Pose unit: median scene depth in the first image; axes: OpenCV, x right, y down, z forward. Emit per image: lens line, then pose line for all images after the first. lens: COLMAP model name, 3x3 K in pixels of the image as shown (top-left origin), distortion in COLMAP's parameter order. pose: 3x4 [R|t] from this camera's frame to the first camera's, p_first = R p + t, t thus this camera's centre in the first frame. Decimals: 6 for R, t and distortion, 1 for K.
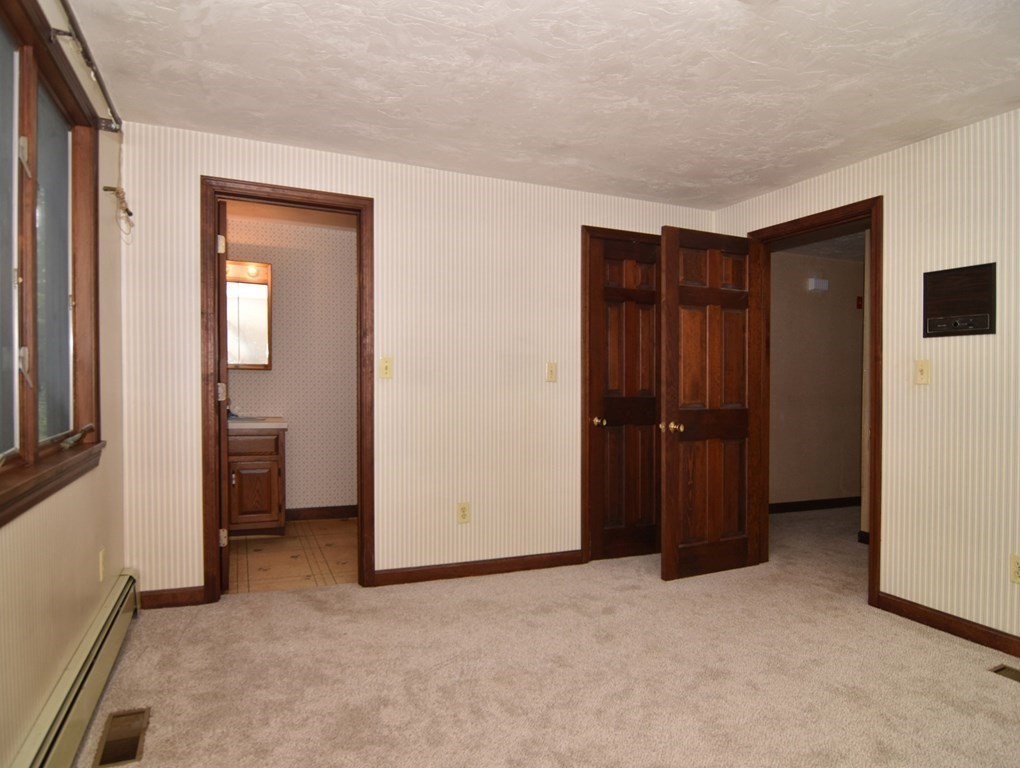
lens RADIAL K [[636.1, 0, 491.6], [0, 636.1, 370.9], [0, 0, 1]] dist [-0.008059, -0.007570]
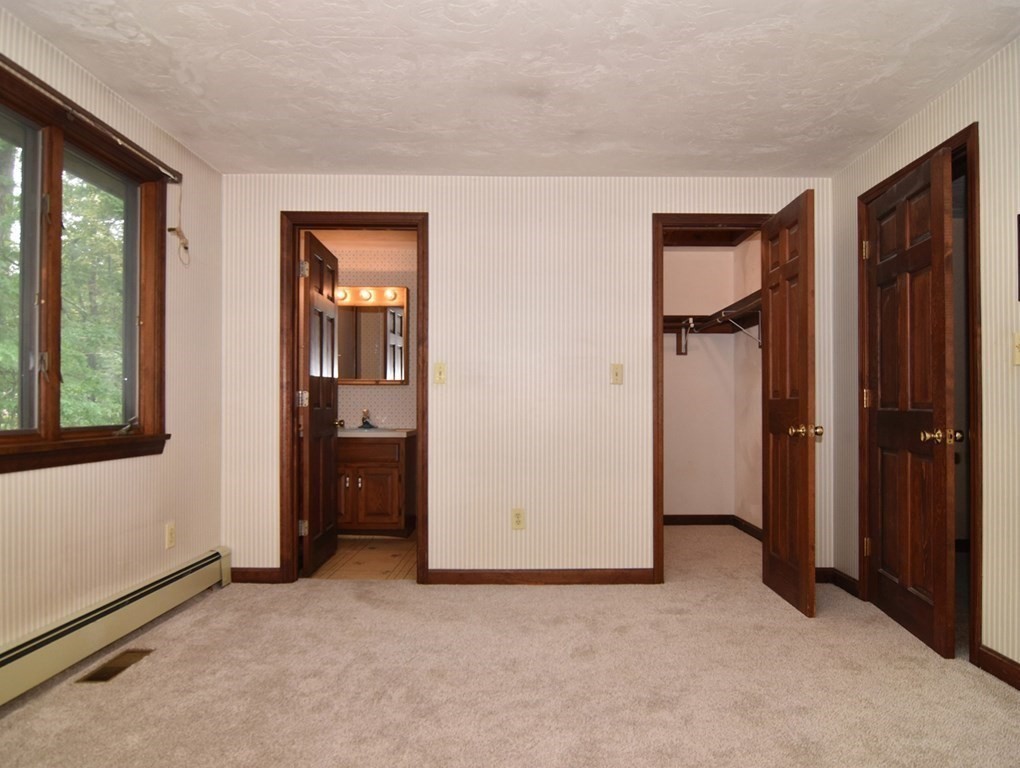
lens RADIAL K [[655.3, 0, 510.0], [0, 655.3, 384.0], [0, 0, 1]] dist [-0.008614, -0.006282]
pose [[0.922533, -0.028186, -0.384888, 0.410539], [0.019670, 0.999467, -0.026046, 0.049732], [0.385417, 0.016457, 0.922596, 0.071384]]
